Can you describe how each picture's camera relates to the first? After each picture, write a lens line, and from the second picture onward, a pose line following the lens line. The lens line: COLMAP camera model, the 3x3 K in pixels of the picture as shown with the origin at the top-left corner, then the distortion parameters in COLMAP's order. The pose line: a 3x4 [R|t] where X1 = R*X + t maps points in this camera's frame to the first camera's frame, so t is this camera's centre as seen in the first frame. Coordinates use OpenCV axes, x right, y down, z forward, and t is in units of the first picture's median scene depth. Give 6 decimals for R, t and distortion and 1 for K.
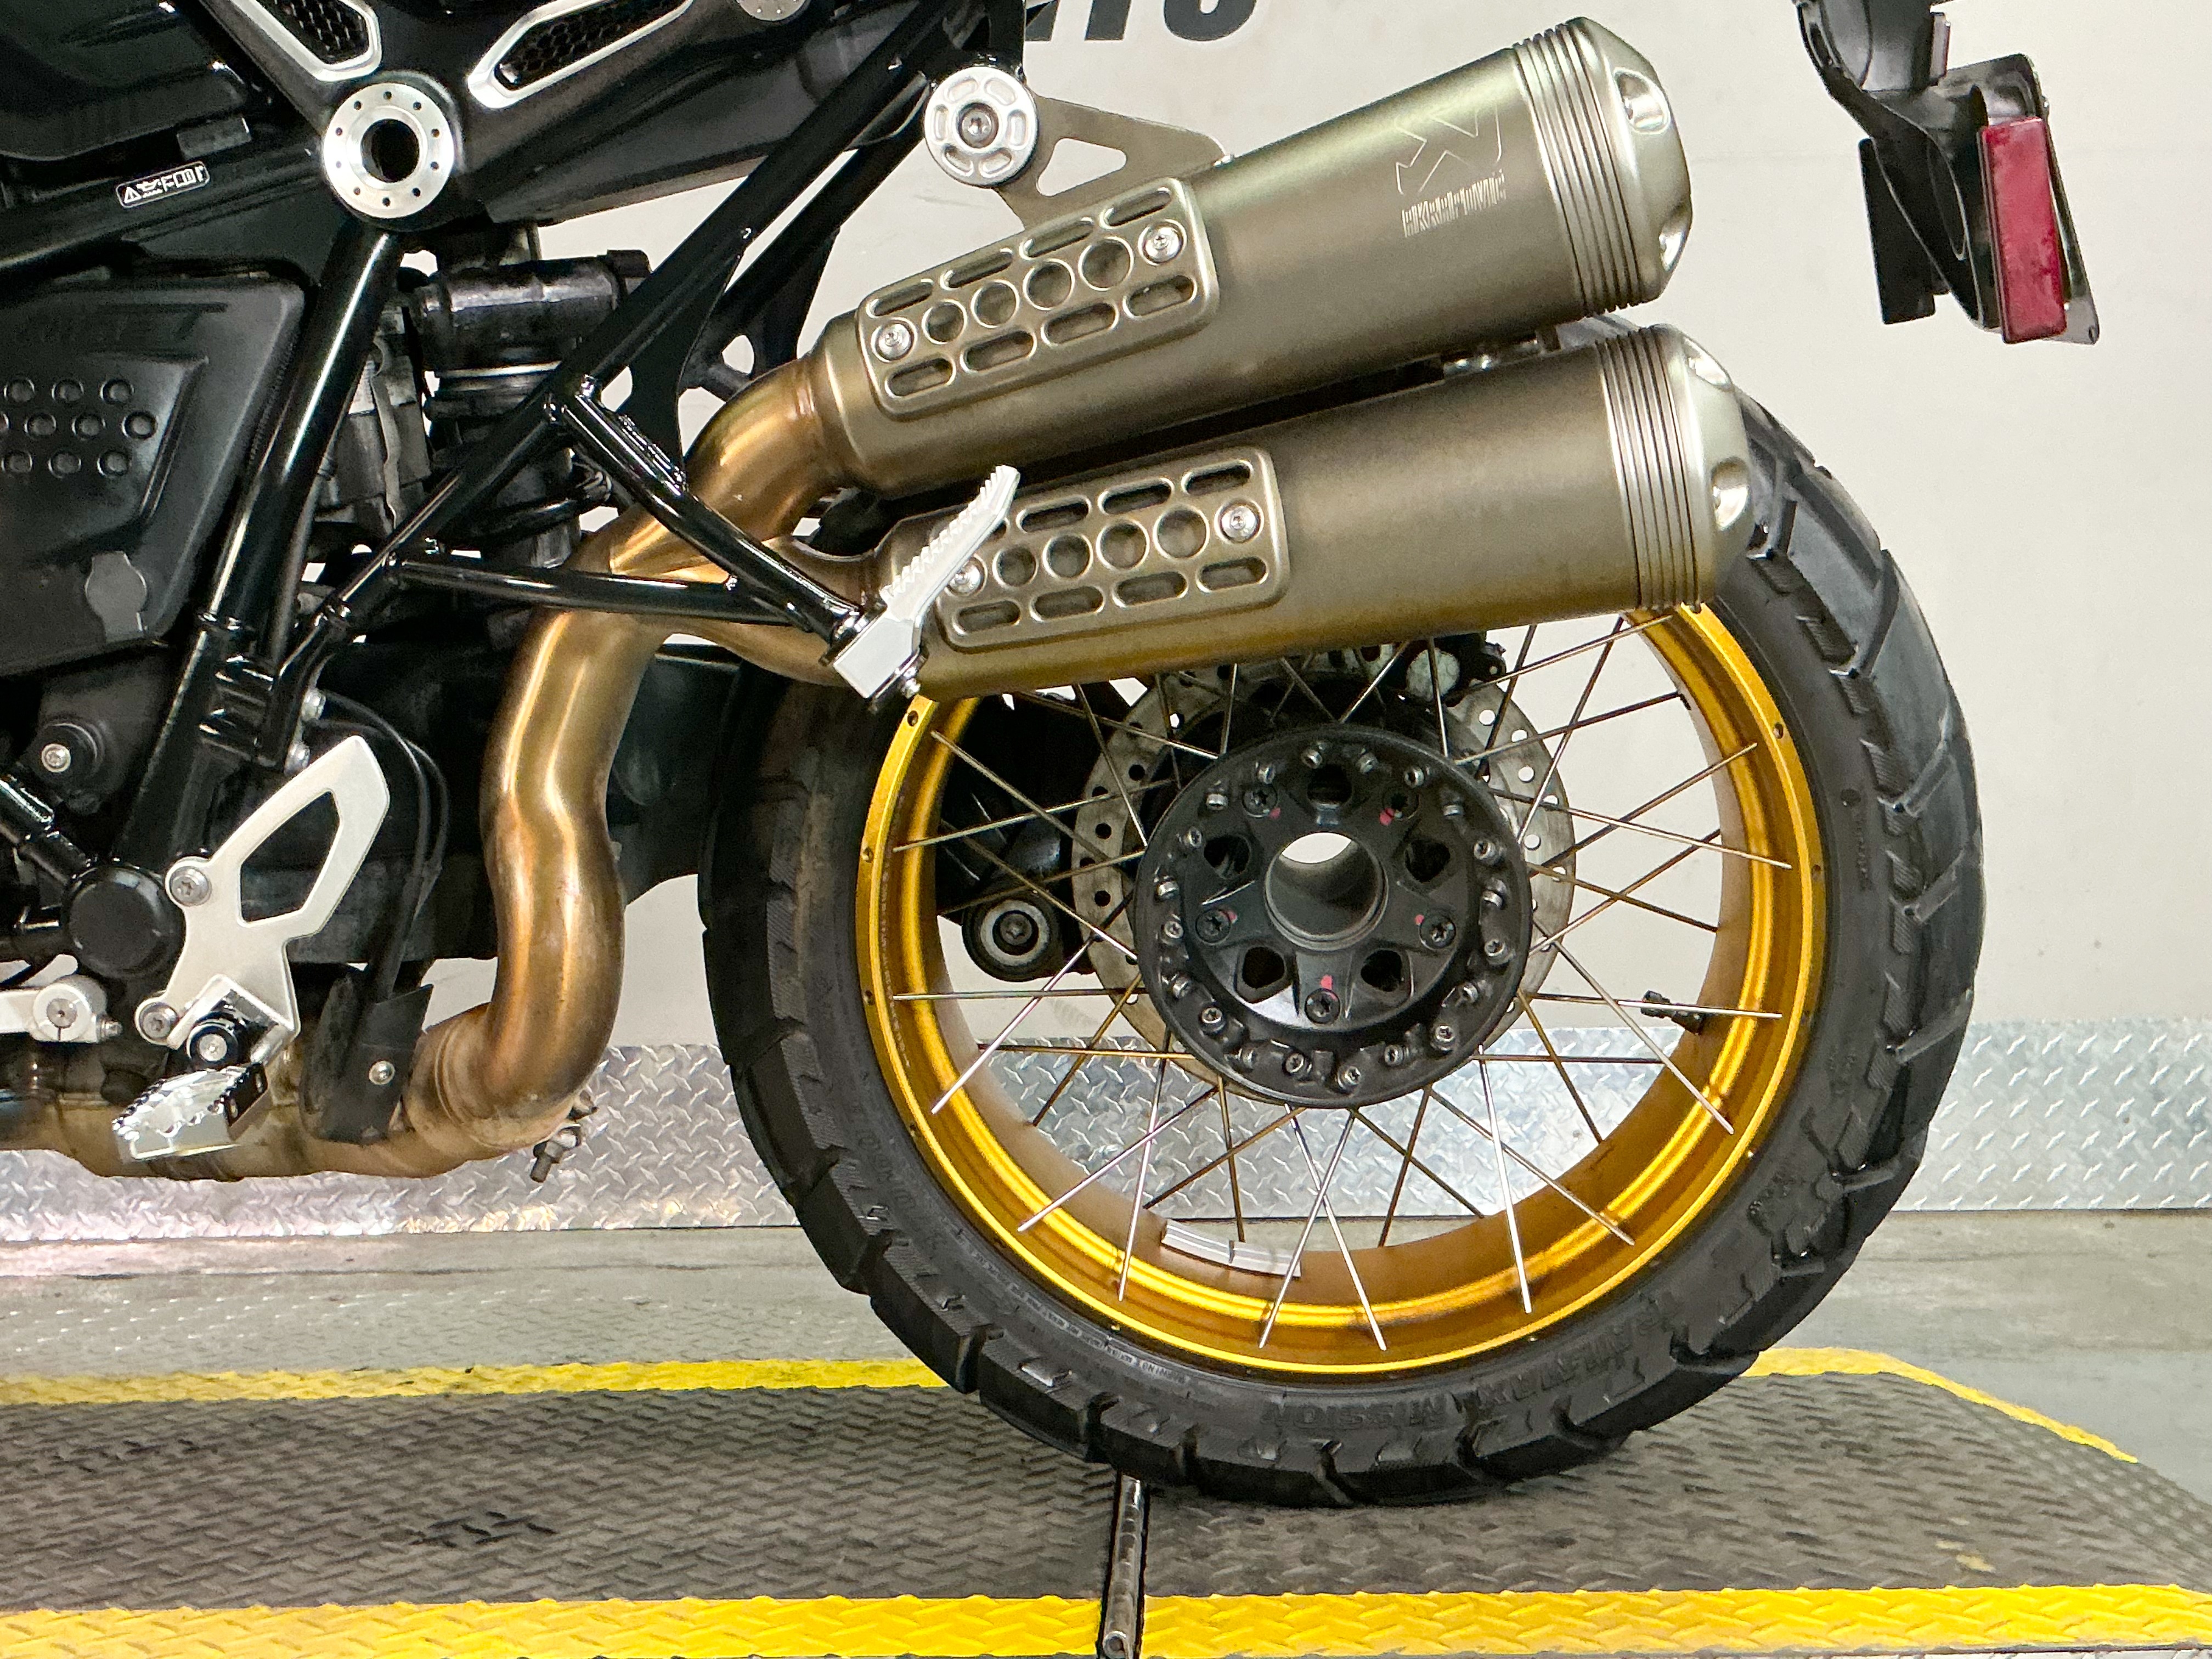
lens RADIAL K [[2673.6, 0, 1106.0], [0, 2673.6, 829.5], [0, 0, 1]] dist [0.219455, -0.563610]
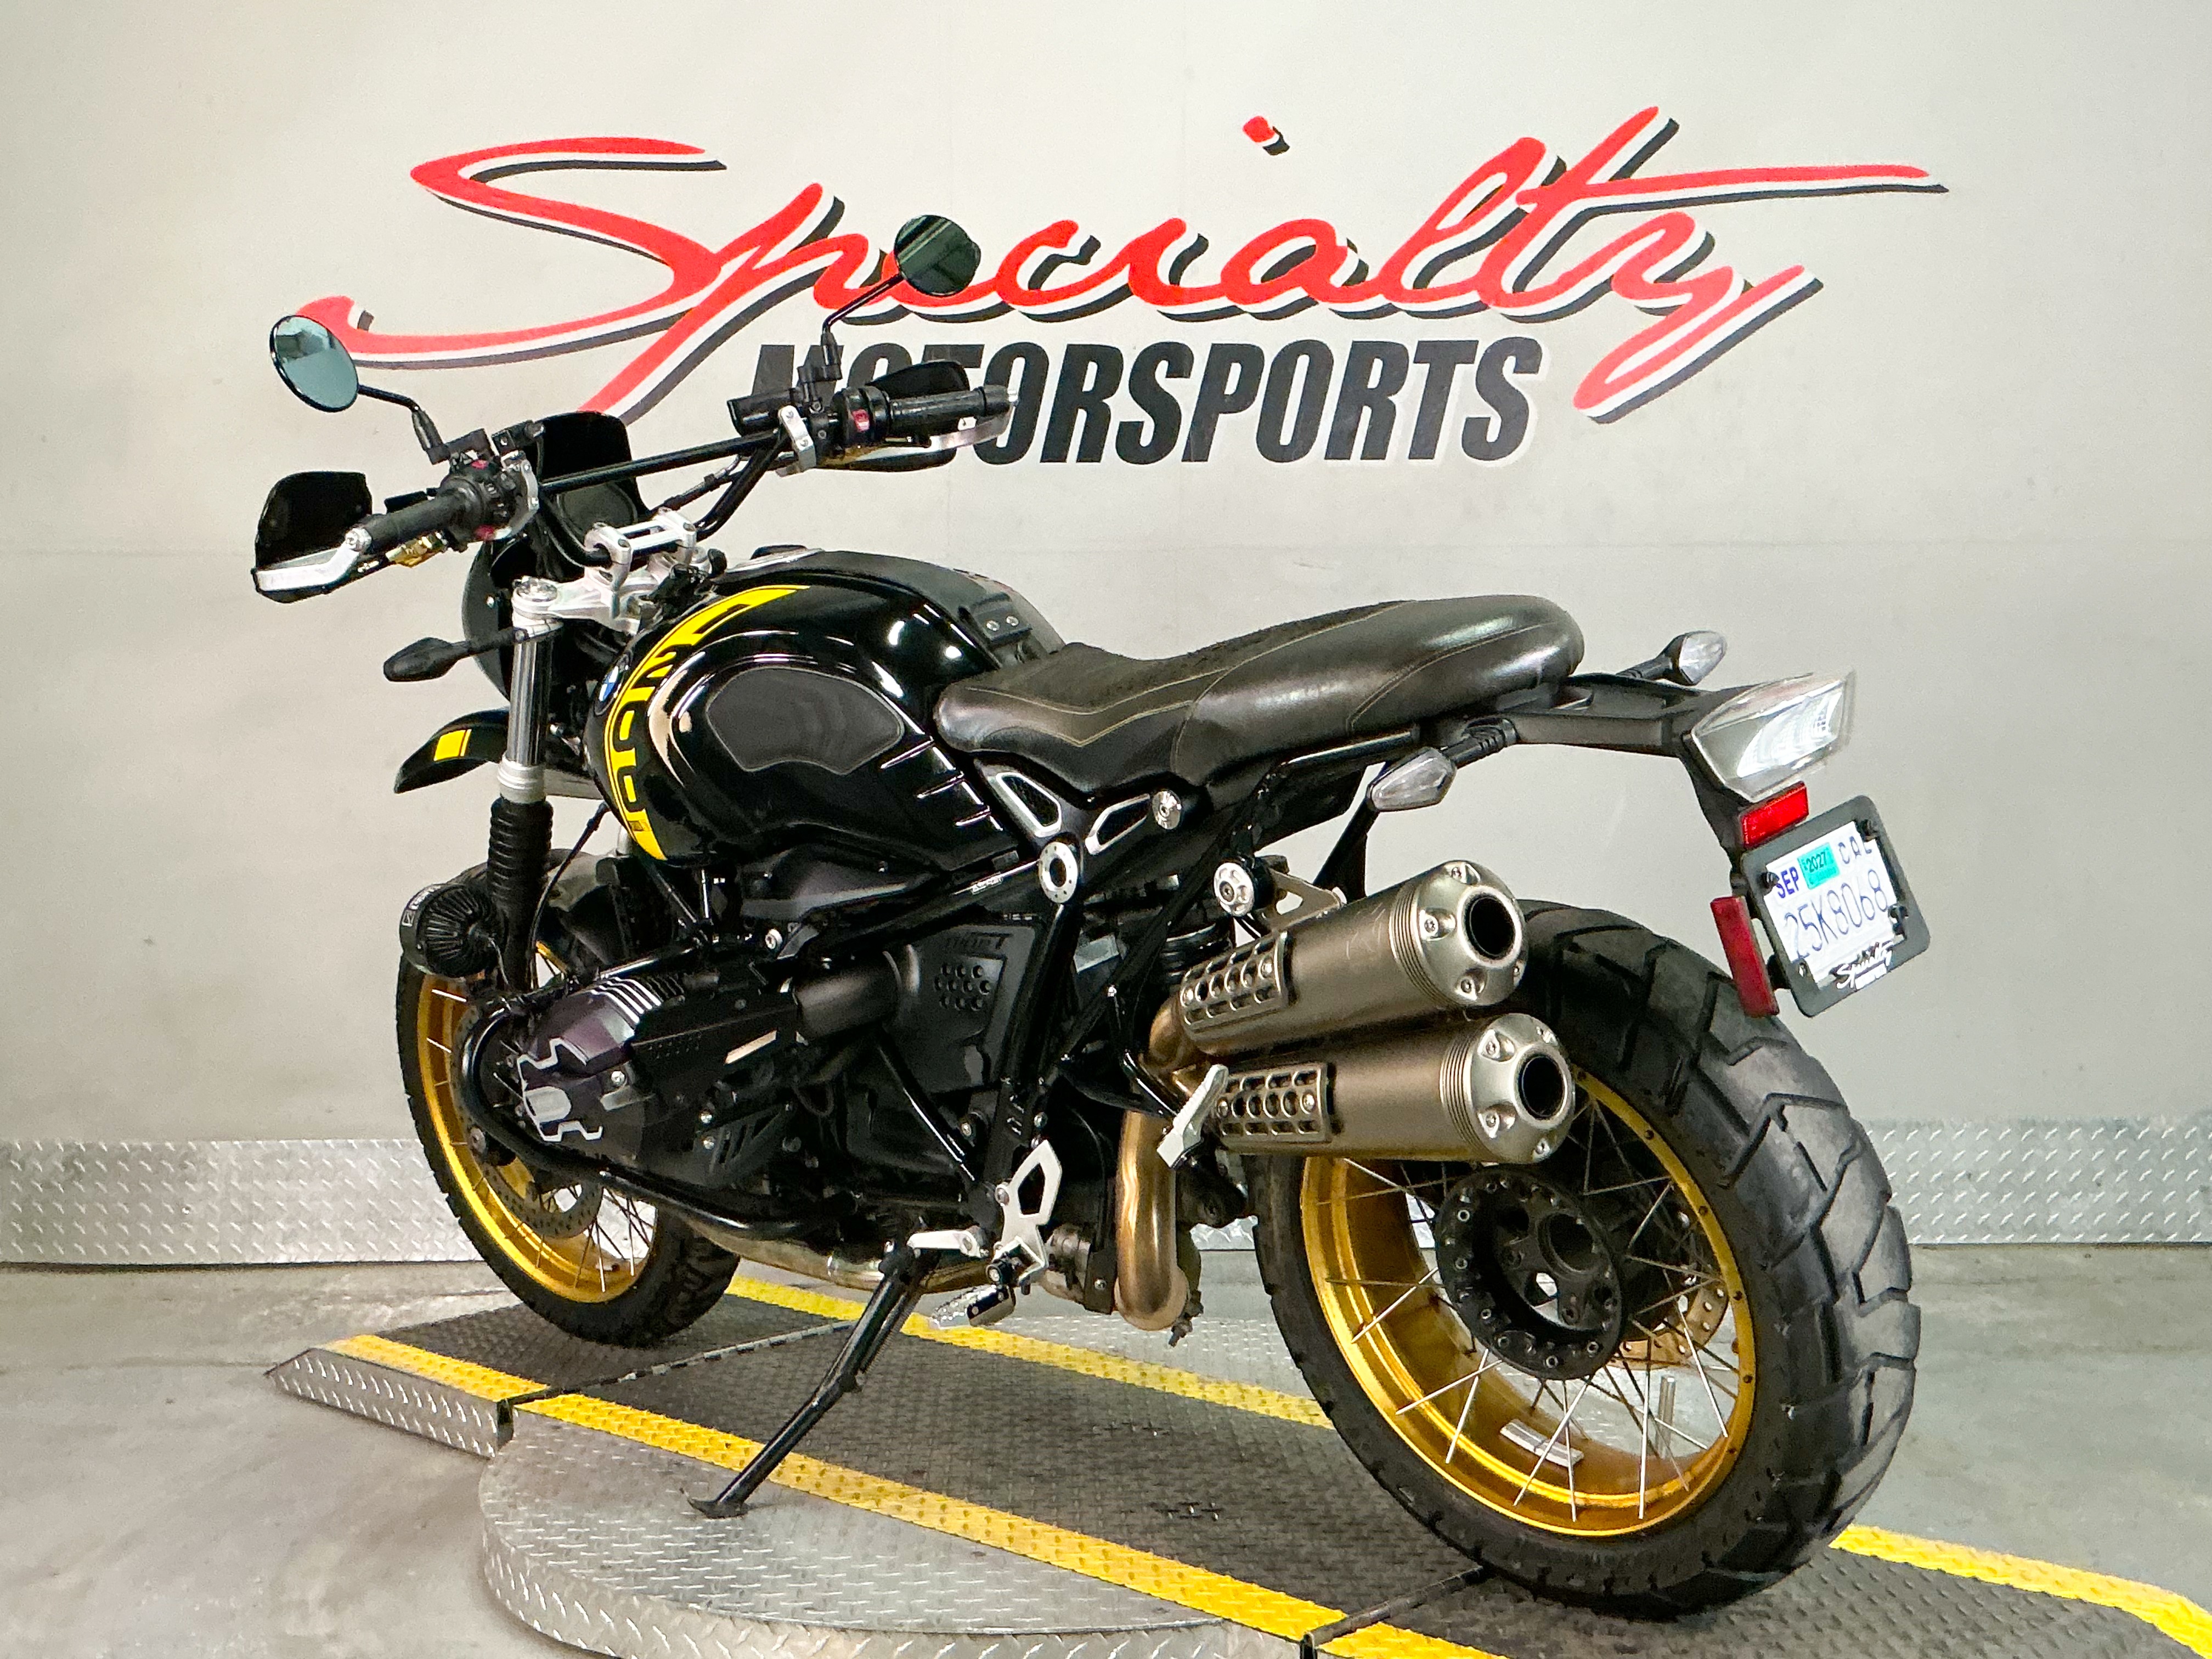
lens RADIAL K [[2673.6, 0, 1106.0], [0, 2673.6, 829.5], [0, 0, 1]] dist [0.219455, -0.563610]
pose [[0.722177, 0.035296, -0.690807, 1.216571], [0.012631, 0.997858, 0.064189, -0.413897], [0.691593, -0.055082, 0.720185, -0.495592]]
